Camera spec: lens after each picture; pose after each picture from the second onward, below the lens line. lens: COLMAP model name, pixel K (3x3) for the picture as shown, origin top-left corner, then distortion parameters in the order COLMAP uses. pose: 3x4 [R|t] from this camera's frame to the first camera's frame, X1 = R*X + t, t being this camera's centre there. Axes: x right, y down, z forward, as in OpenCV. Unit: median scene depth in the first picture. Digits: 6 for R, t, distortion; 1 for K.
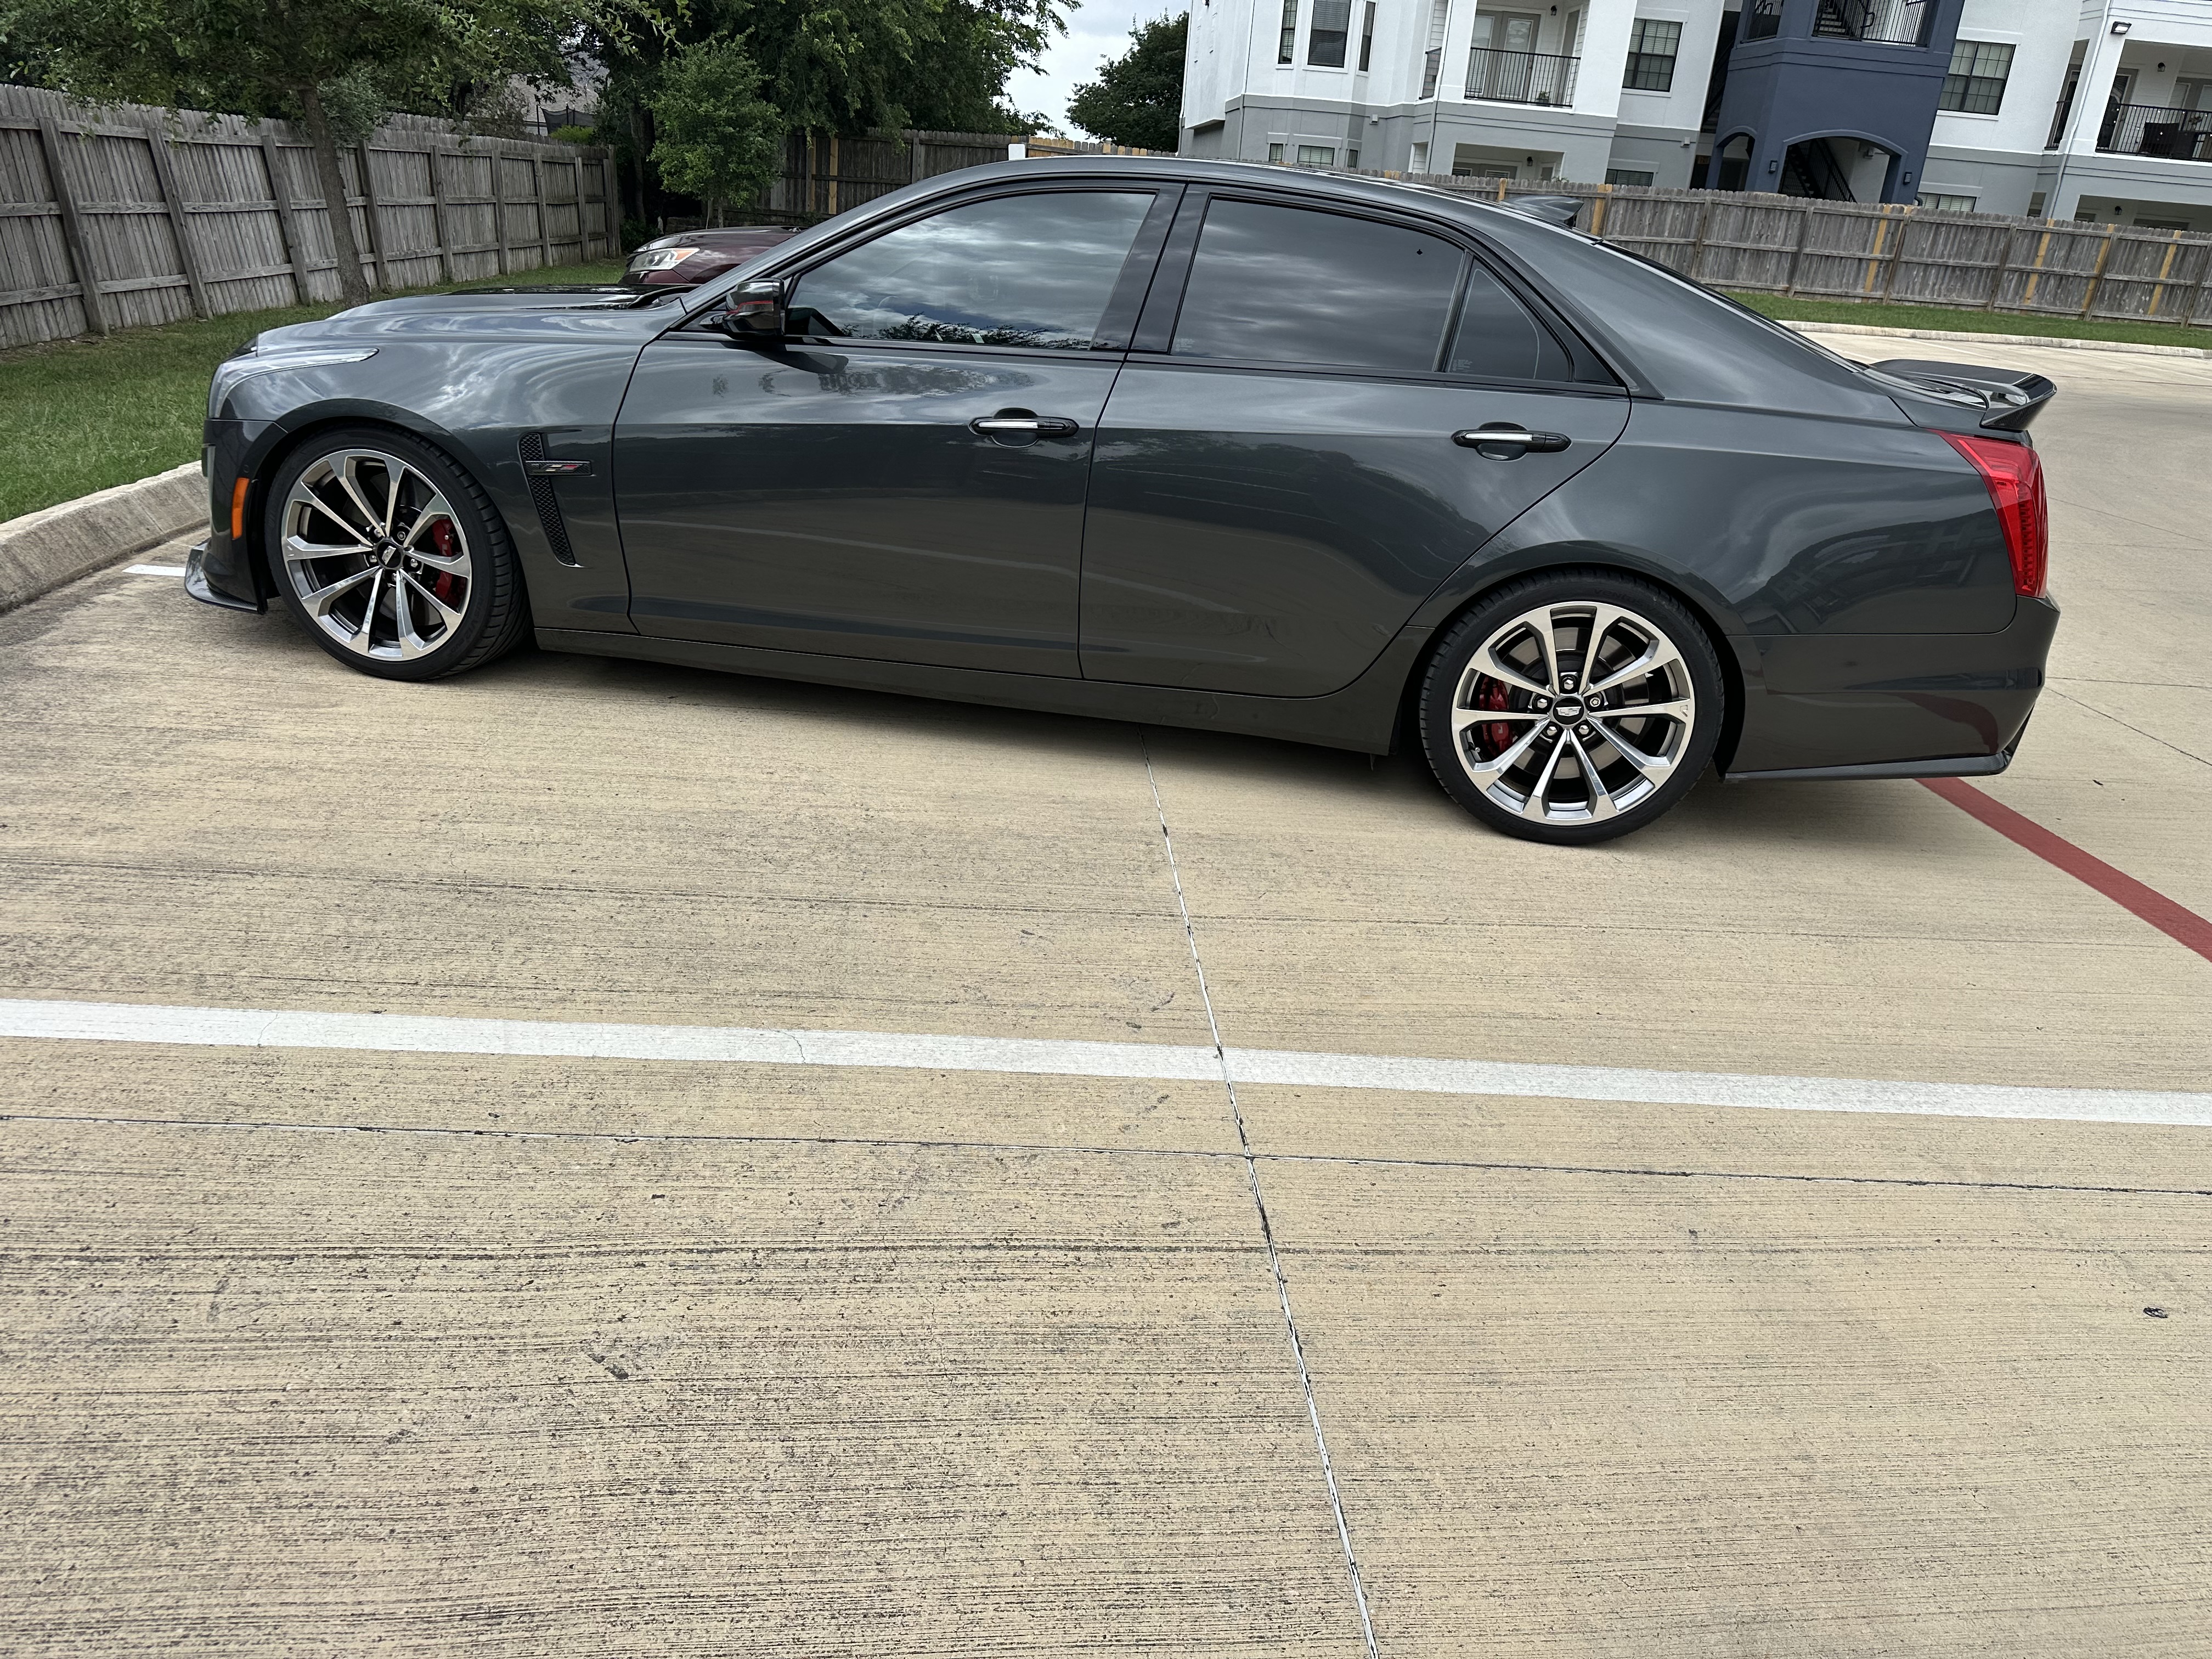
lens RADIAL K [[1568.0, 0, 1118.6], [0, 1568.0, 832.5], [0, 0, 1]] dist [0.007445, -0.006439]
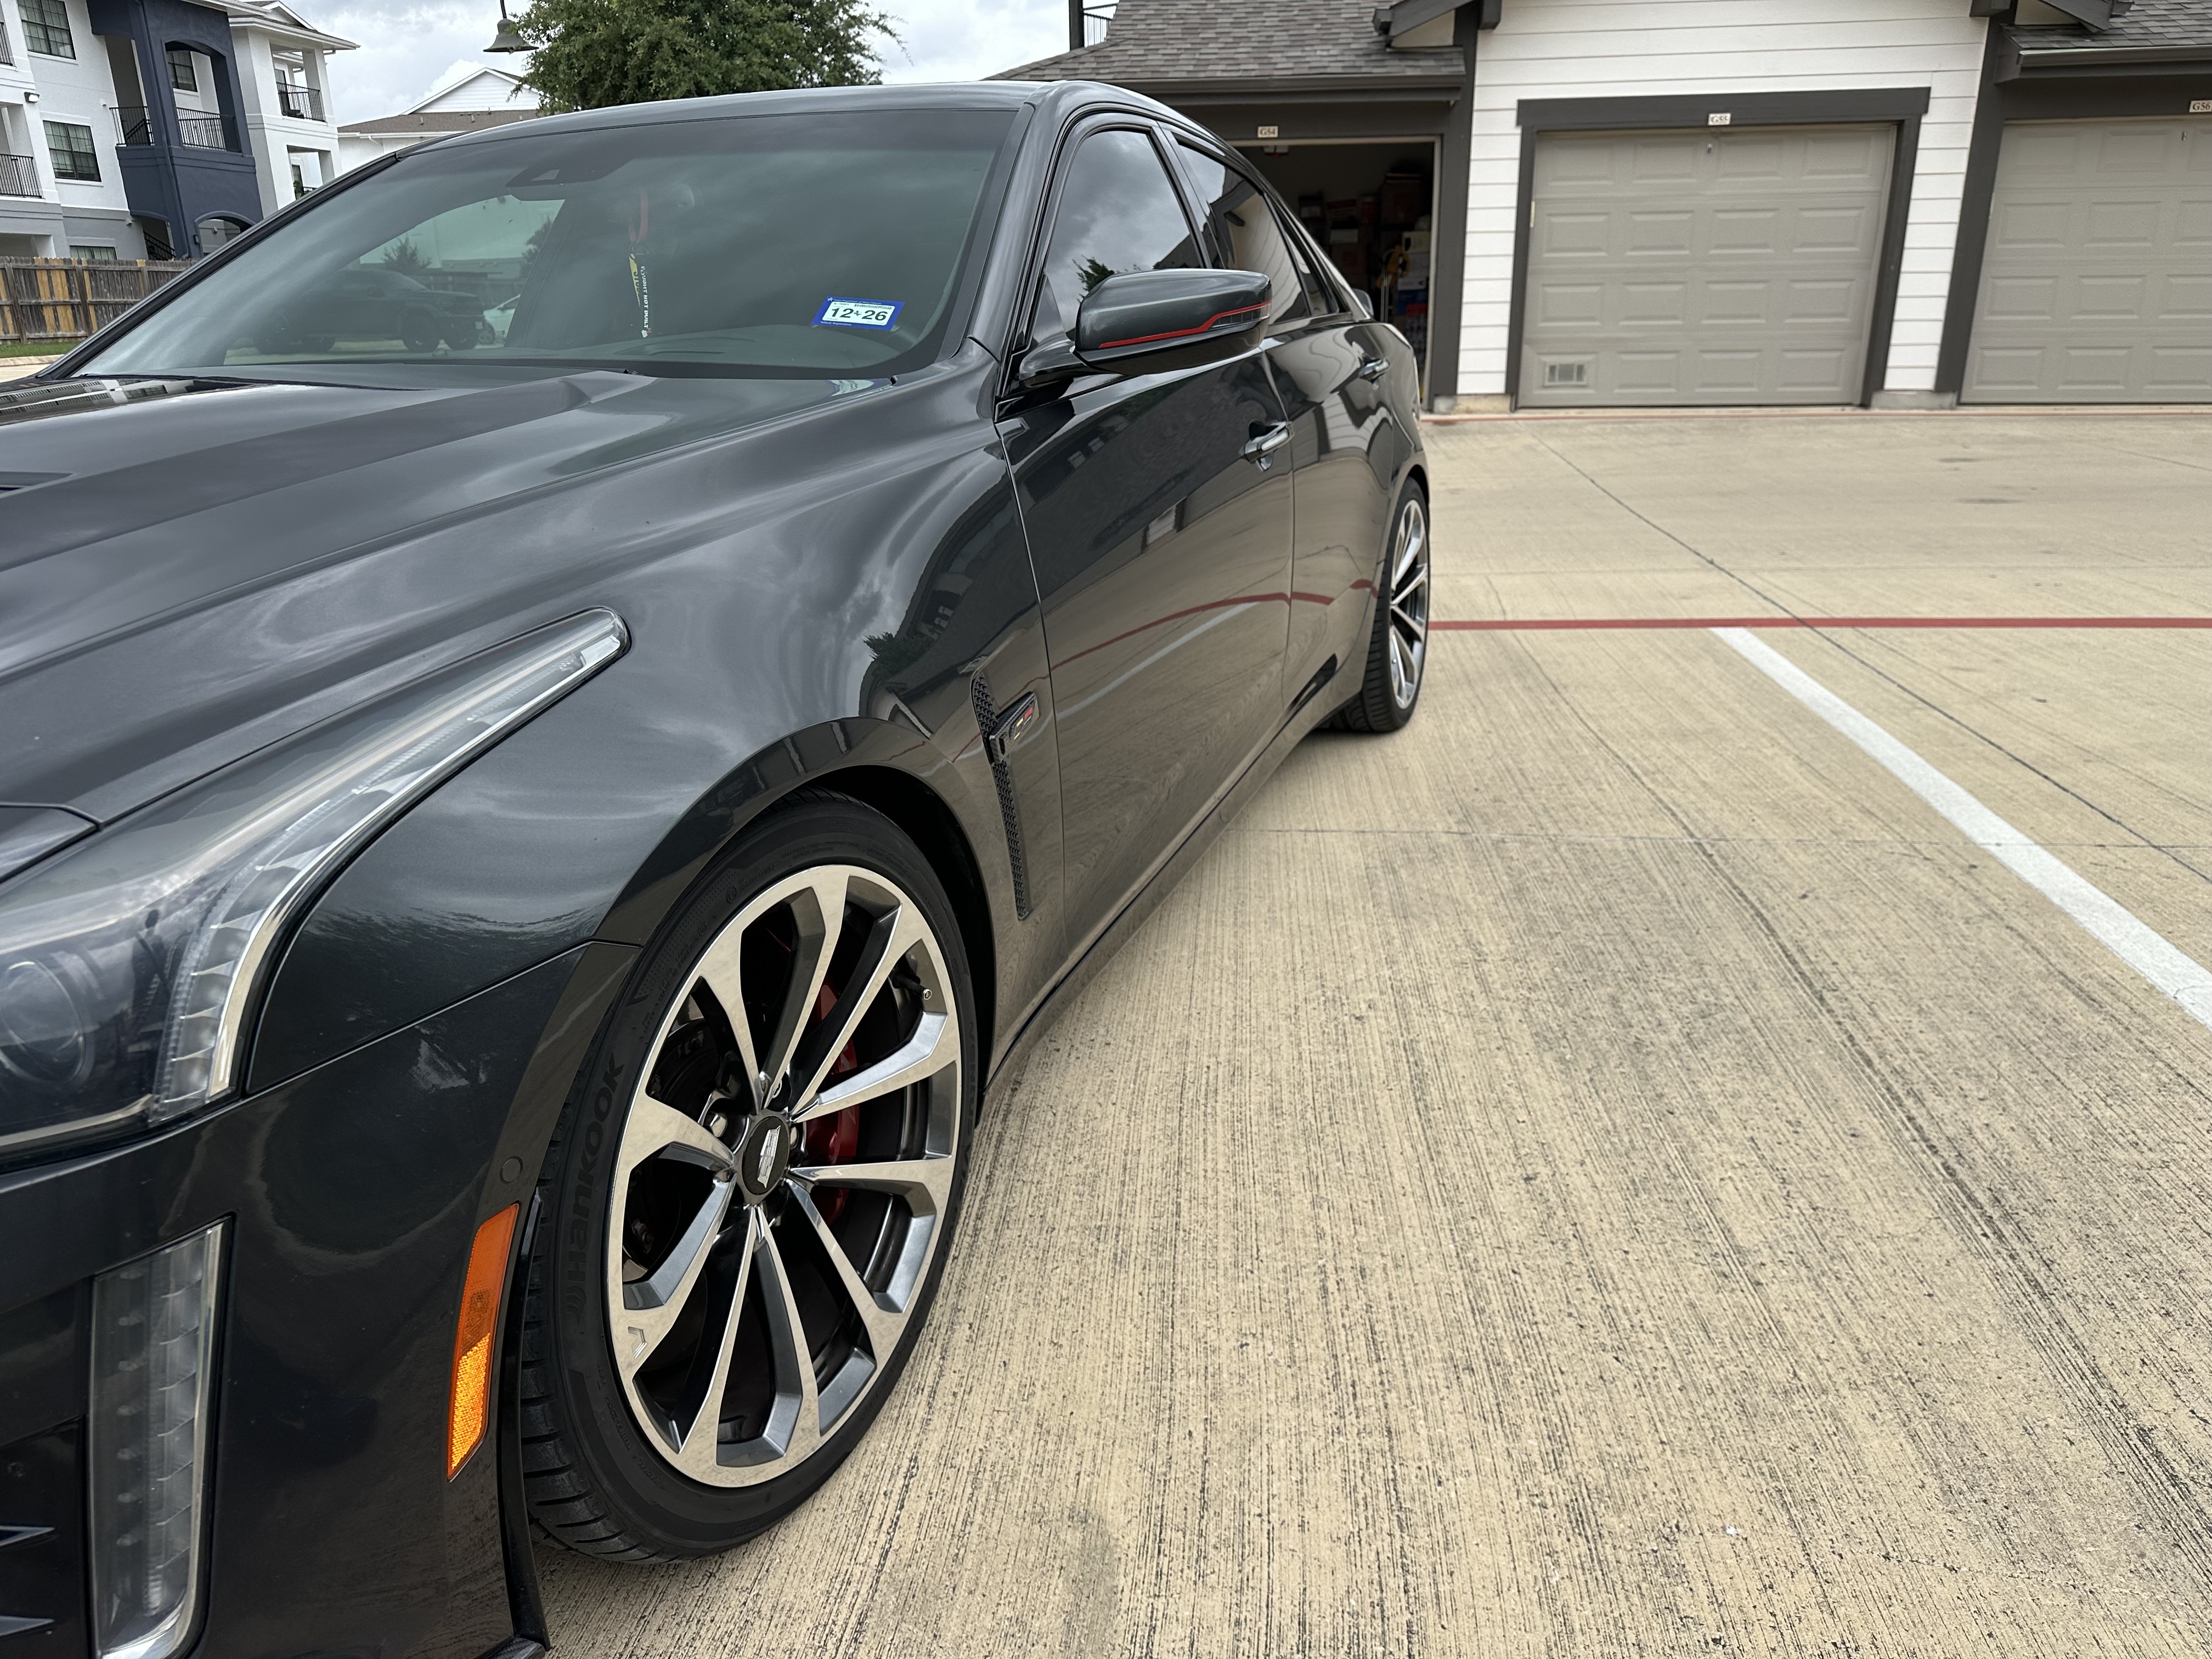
lens RADIAL K [[1565.6, 0, 1100.4], [0, 1565.6, 823.2], [0, 0, 1]] dist [0.012541, -0.010612]
pose [[0.195460, -0.386620, 0.901288, -0.095735], [0.395686, 0.871982, 0.288237, -0.040621], [-0.897345, 0.300288, 0.323418, 0.103722]]
